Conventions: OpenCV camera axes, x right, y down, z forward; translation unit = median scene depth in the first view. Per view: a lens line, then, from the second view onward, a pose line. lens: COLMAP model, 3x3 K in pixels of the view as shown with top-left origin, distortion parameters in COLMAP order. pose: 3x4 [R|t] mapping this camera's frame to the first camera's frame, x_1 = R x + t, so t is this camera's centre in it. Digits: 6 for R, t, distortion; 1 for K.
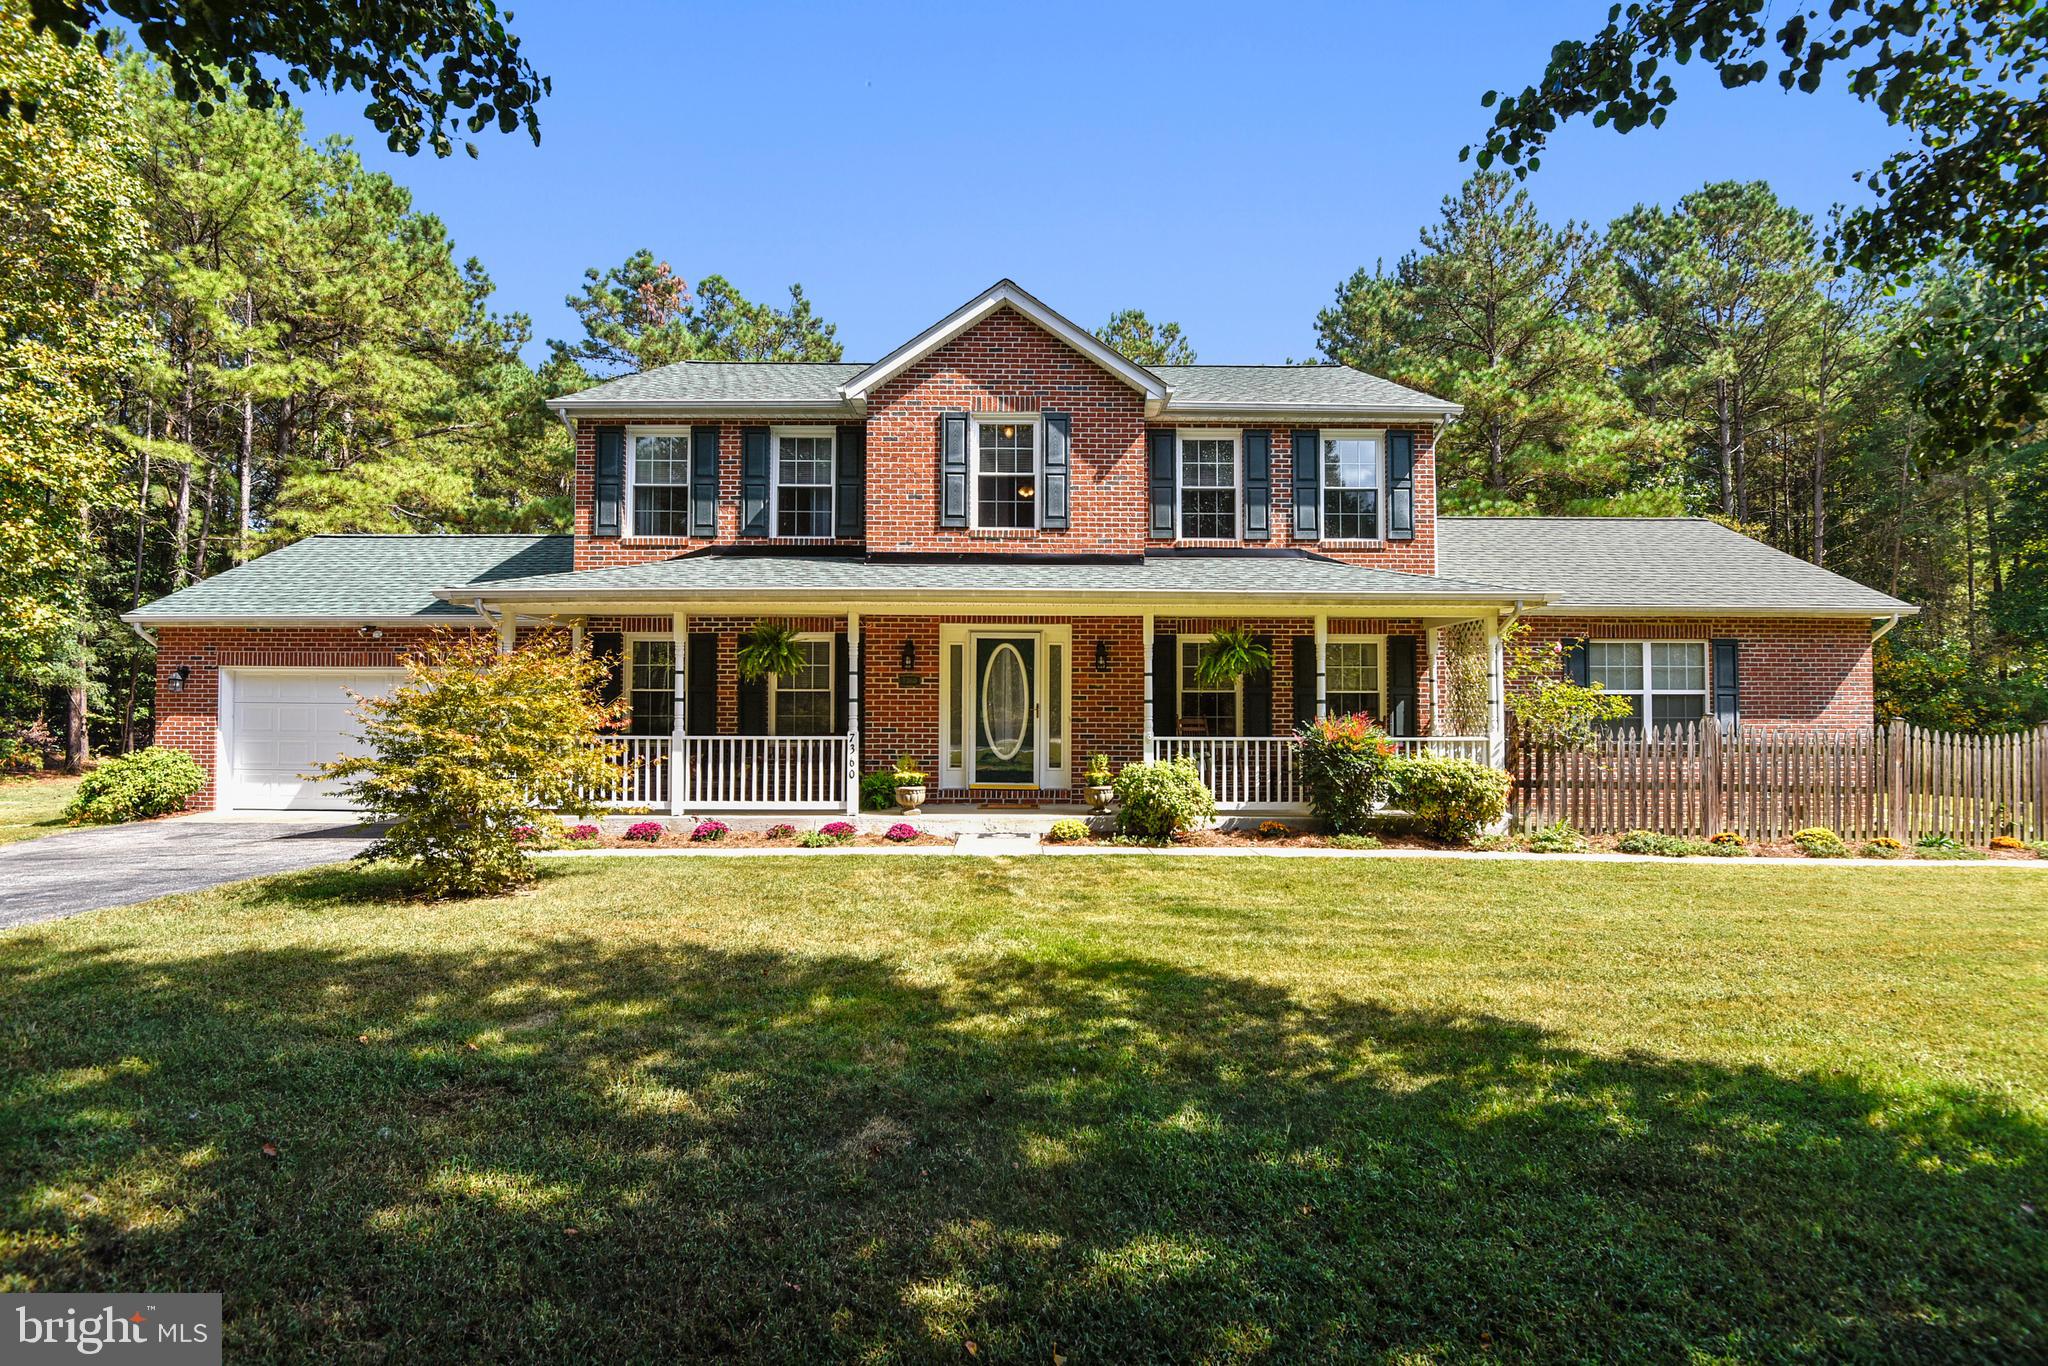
lens RADIAL K [[943.5, 0, 1012.5], [0, 943.5, 687.3], [0, 0, 1]] dist [-0.021307, -0.007533]
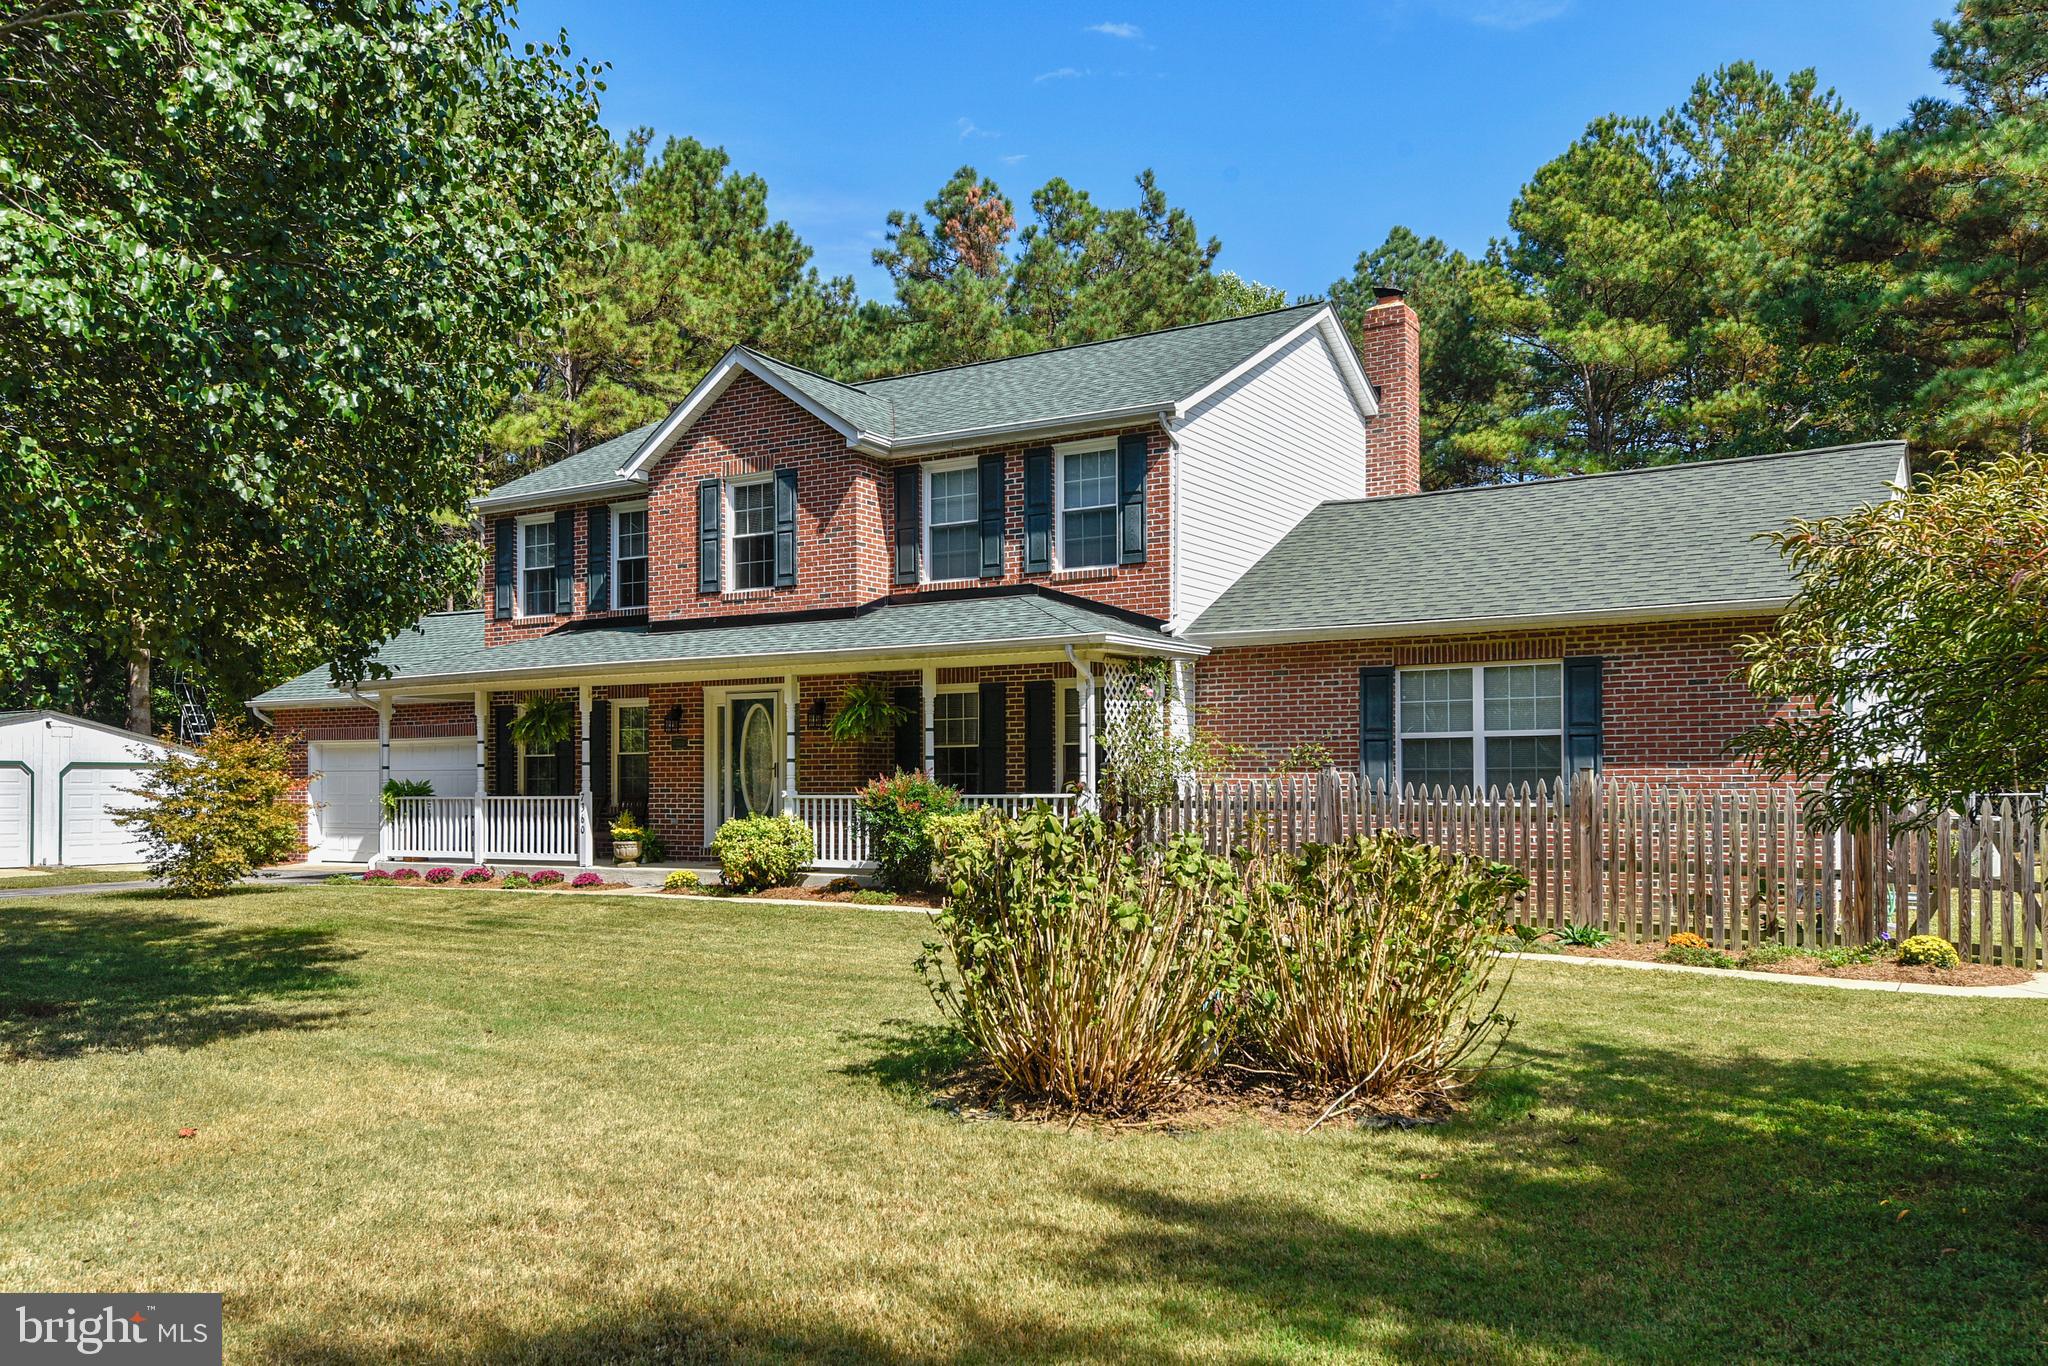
lens RADIAL K [[1555.5, 0, 985.4], [0, 1555.5, 728.7], [0, 0, 1]] dist [0.009500, 0.005512]
pose [[0.845659, -0.026388, -0.533071, 1.086981], [0.026961, 0.999614, -0.006712, -0.001577], [0.533043, -0.008696, 0.846044, -0.275375]]
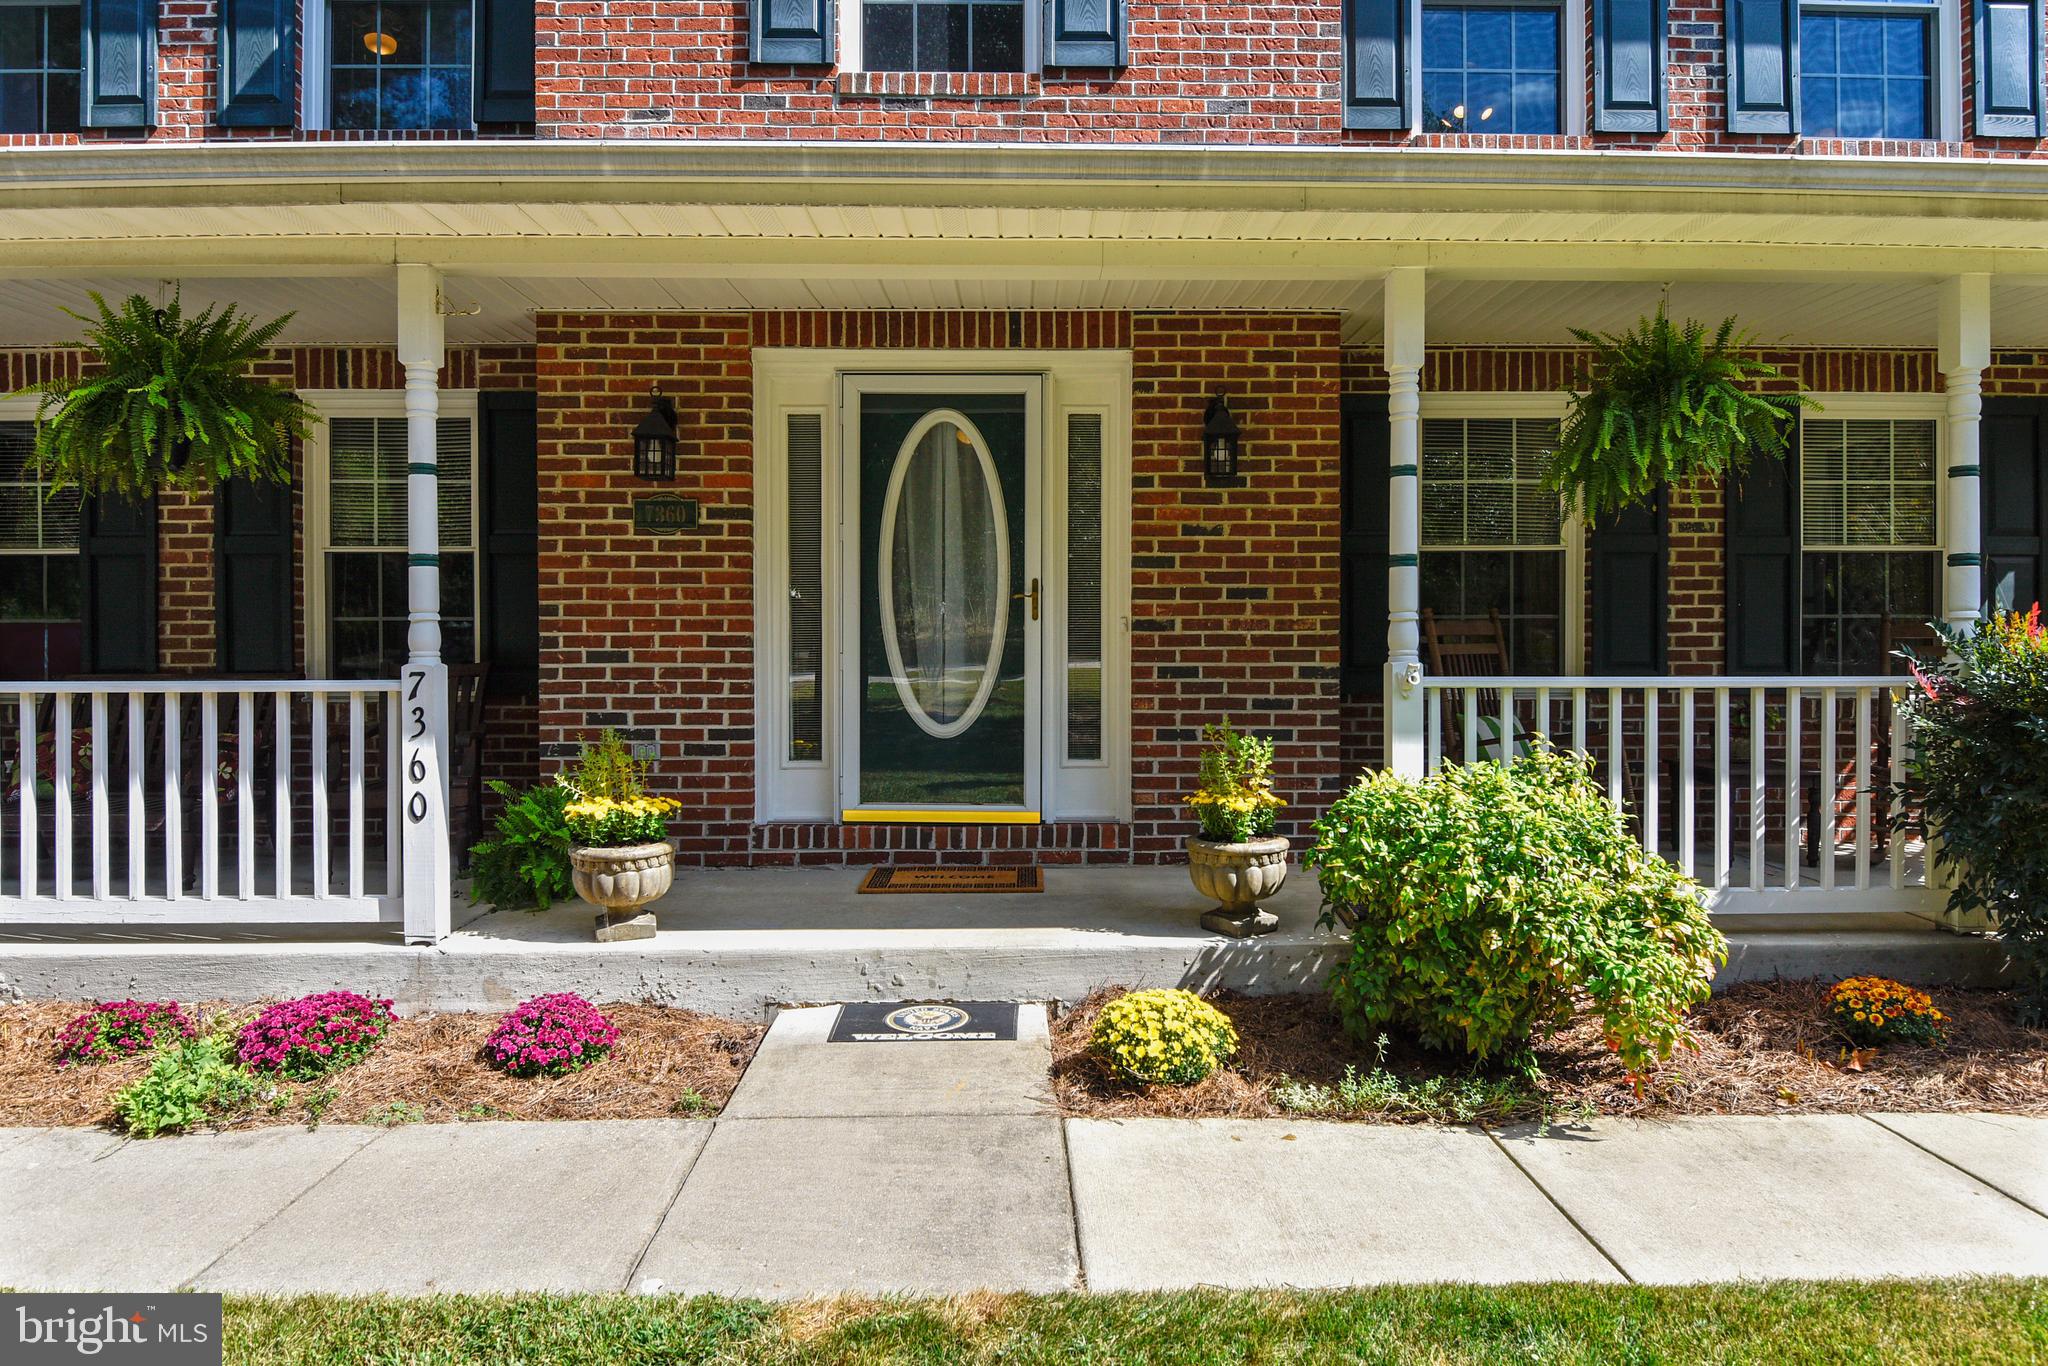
lens RADIAL K [[1232.7, 0, 1009.8], [0, 1232.7, 646.6], [0, 0, 1]] dist [-0.026748, -0.003861]
pose [[0.999855, -0.004677, 0.016399, 0.009738], [0.003936, 0.998982, 0.044942, 0.021690], [-0.016593, -0.044871, 0.998855, 0.540926]]
